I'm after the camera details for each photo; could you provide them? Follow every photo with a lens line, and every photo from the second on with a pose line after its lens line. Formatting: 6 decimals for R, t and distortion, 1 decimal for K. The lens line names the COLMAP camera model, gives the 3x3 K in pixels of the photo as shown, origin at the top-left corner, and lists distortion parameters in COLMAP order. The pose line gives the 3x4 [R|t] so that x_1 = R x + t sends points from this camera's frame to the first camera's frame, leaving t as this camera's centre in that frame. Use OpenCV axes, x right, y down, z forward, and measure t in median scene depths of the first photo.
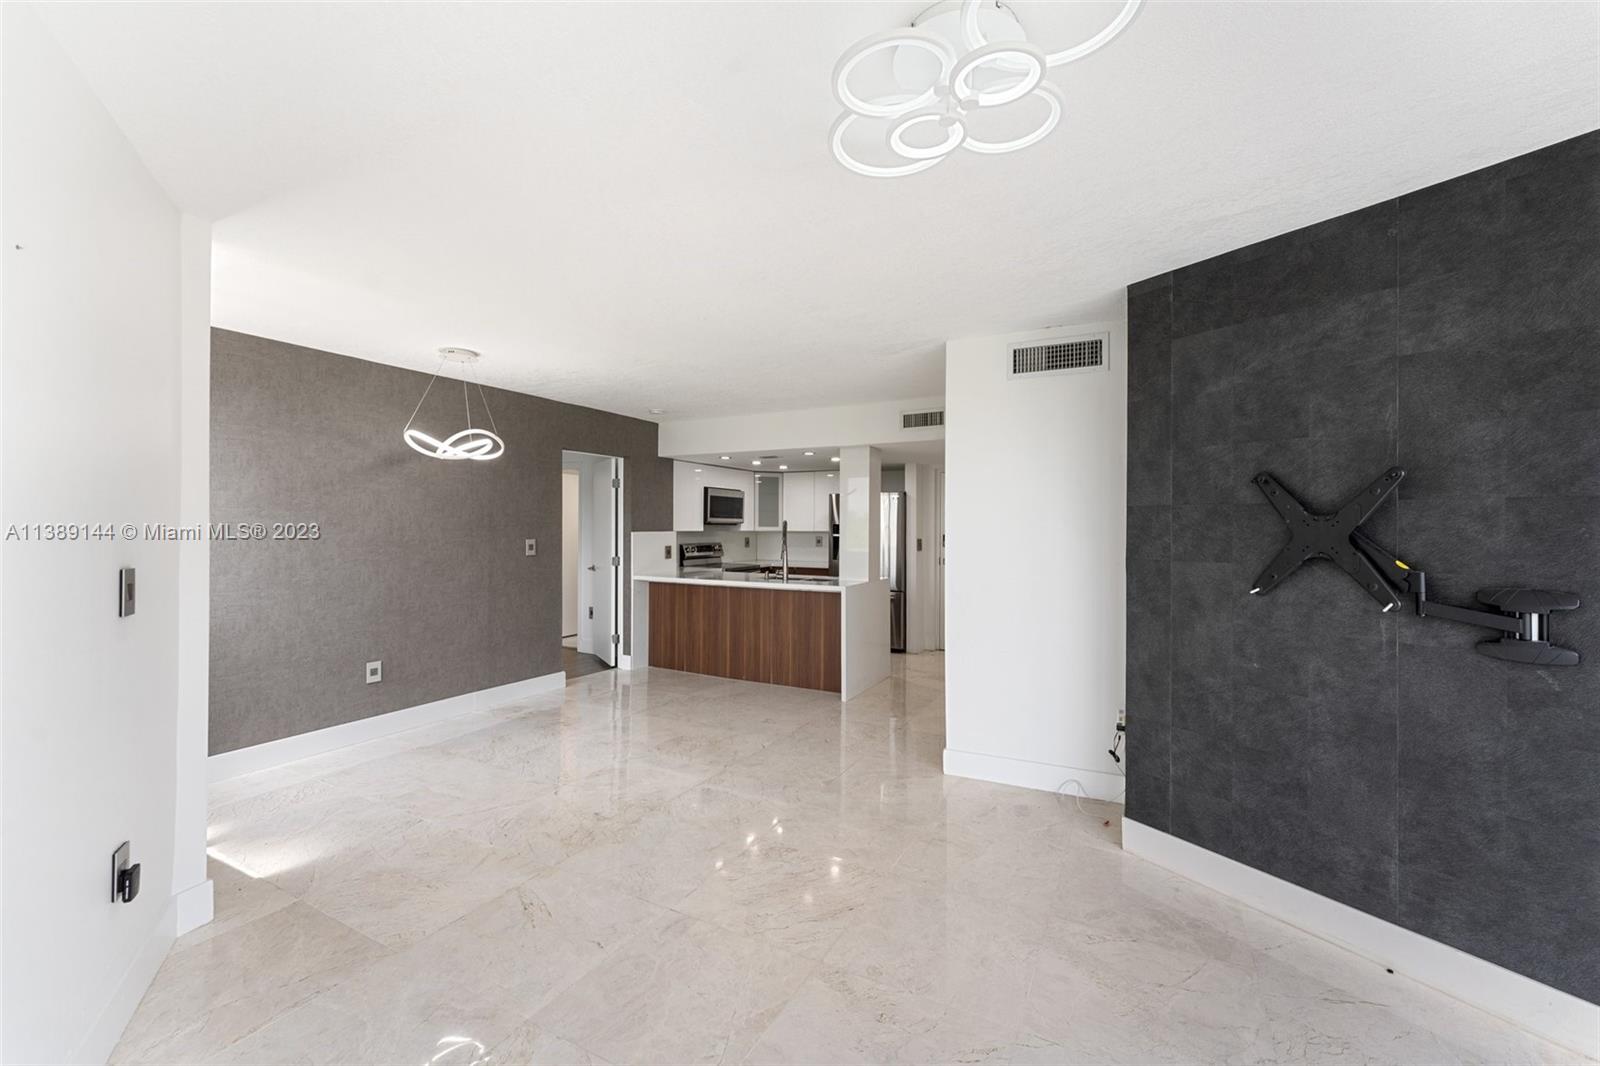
lens RADIAL K [[652.0, 0, 801.3], [0, 652.0, 532.7], [0, 0, 1]] dist [0.001815, 0.000663]
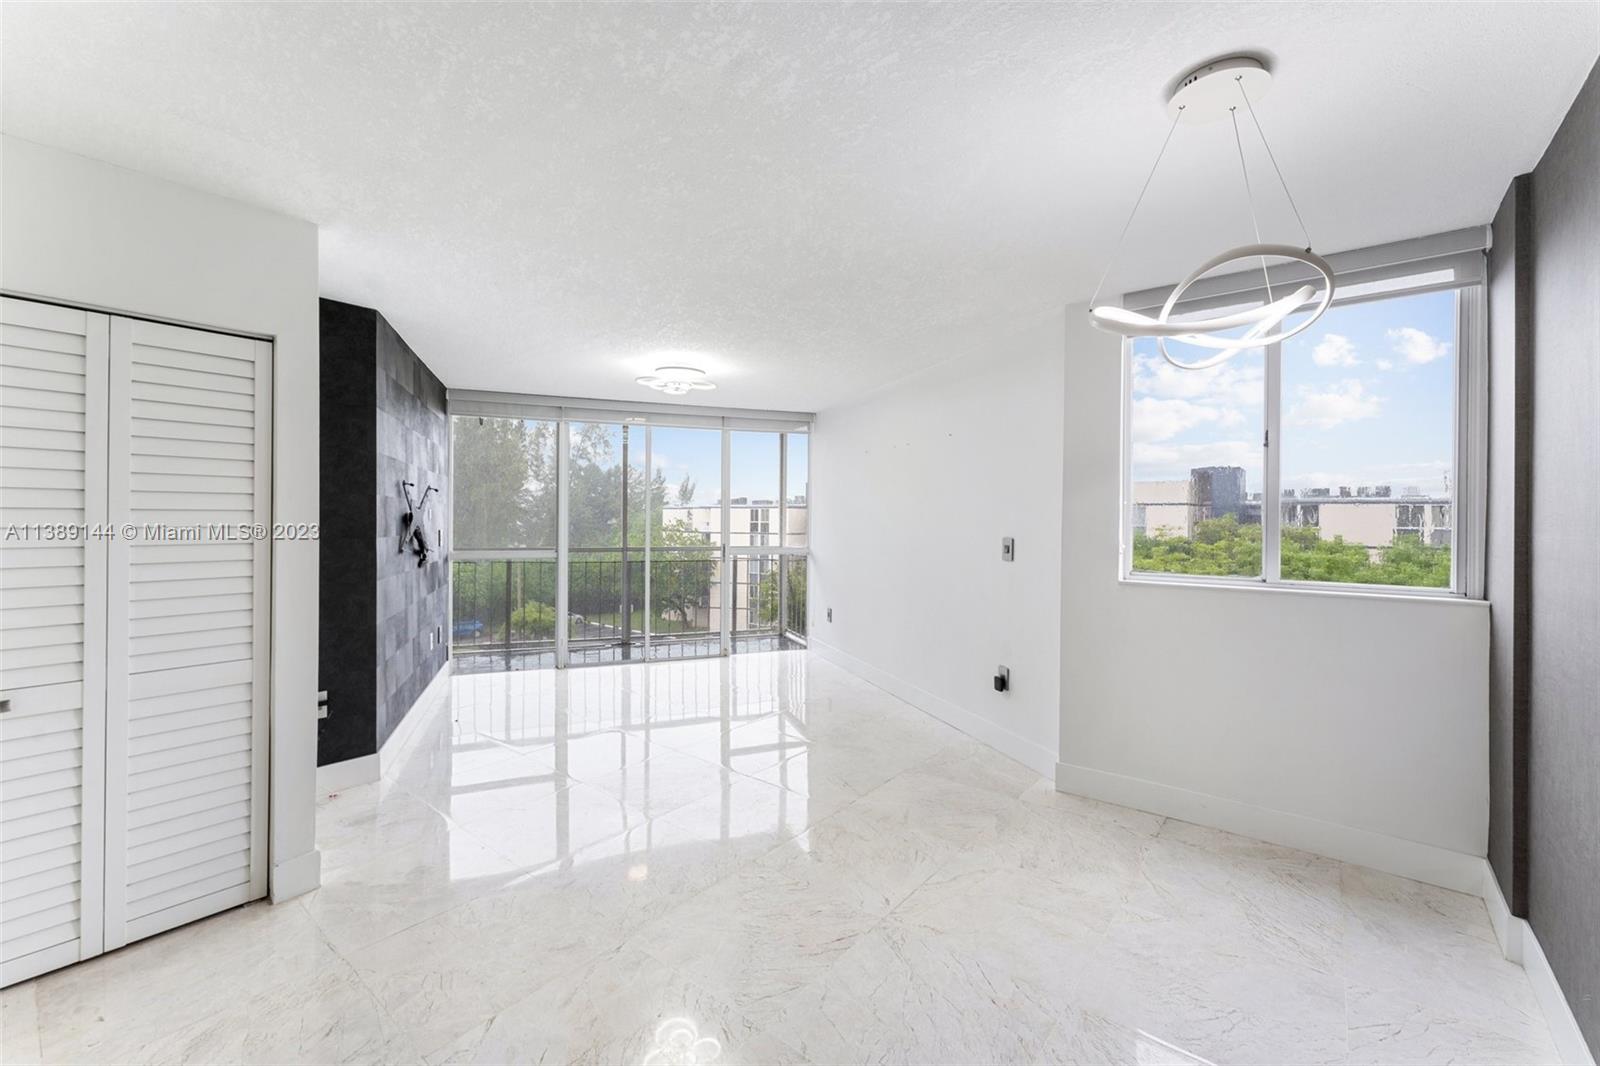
lens RADIAL K [[652.0, 0, 797.6], [0, 652.0, 522.7], [0, 0, 1]] dist [0.001815, 0.000663]
pose [[-0.980303, -0.011180, 0.197183, -0.262021], [-0.007617, 0.999794, 0.018816, -0.009247], [-0.197353, 0.016943, -0.980186, 1.068341]]
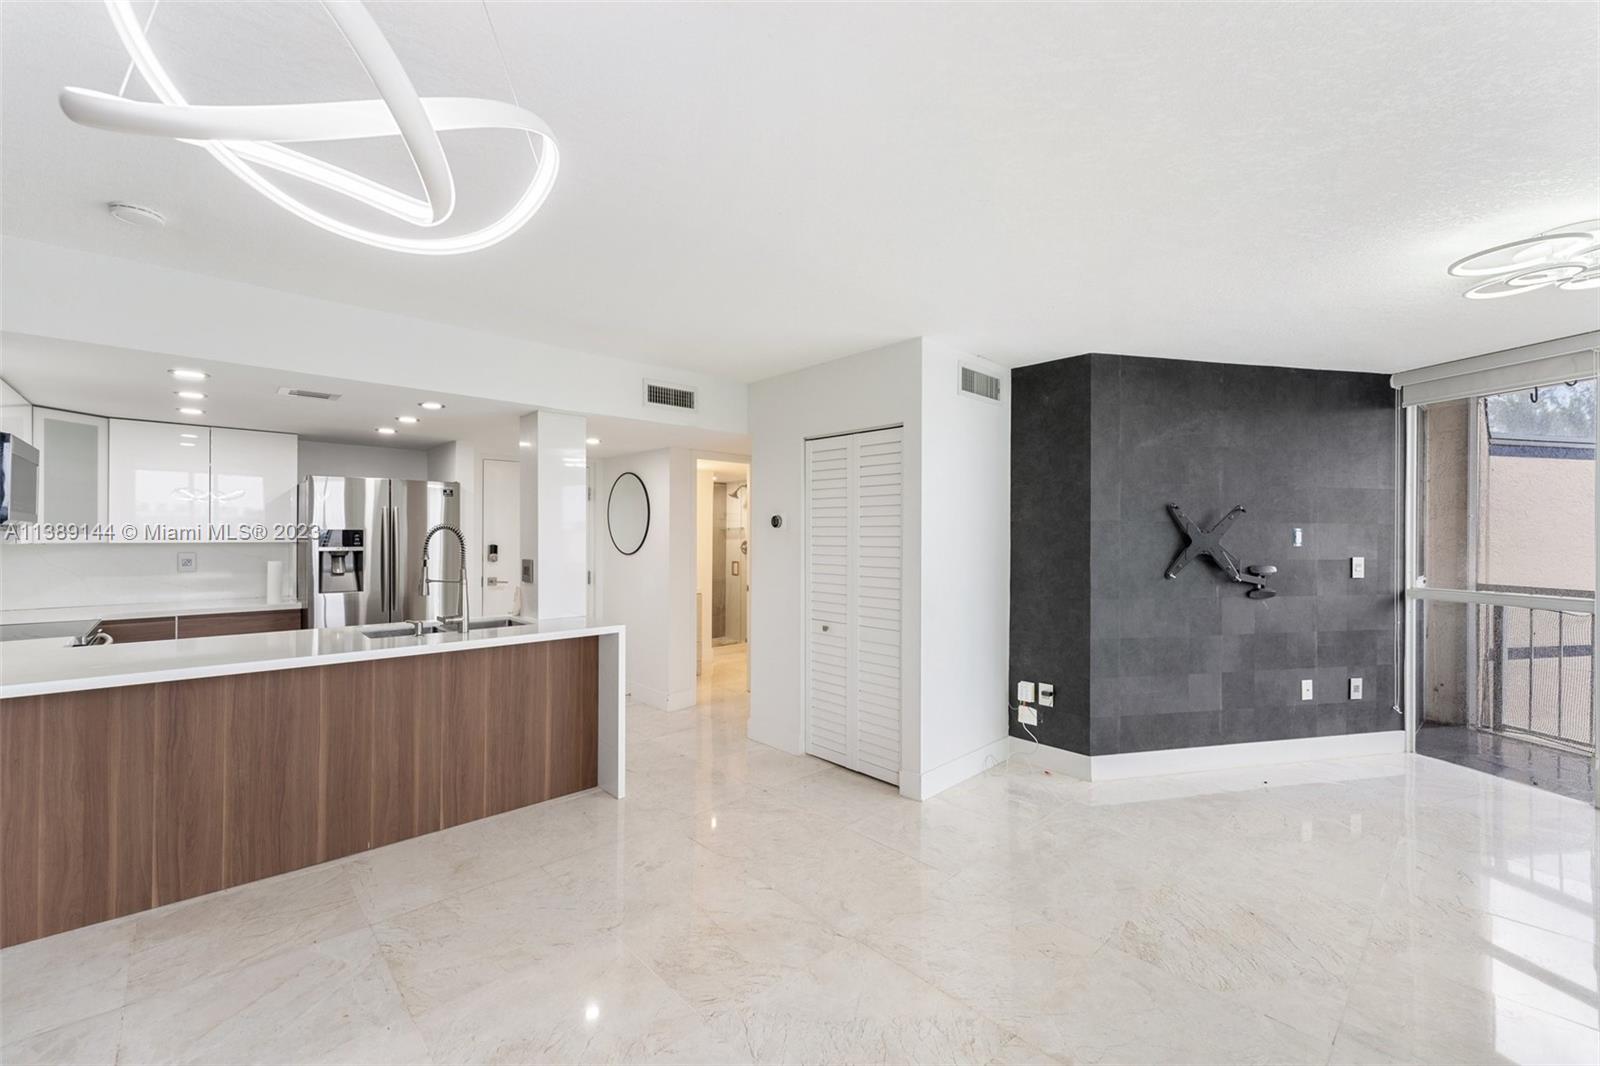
lens RADIAL K [[652.0, 0, 809.7], [0, 652.0, 542.6], [0, 0, 1]] dist [0.001815, 0.000663]
pose [[0.318408, -0.014596, 0.947841, -0.490756], [0.006335, 0.999892, 0.013270, -0.009245], [-0.947933, 0.001780, 0.318466, 0.590403]]
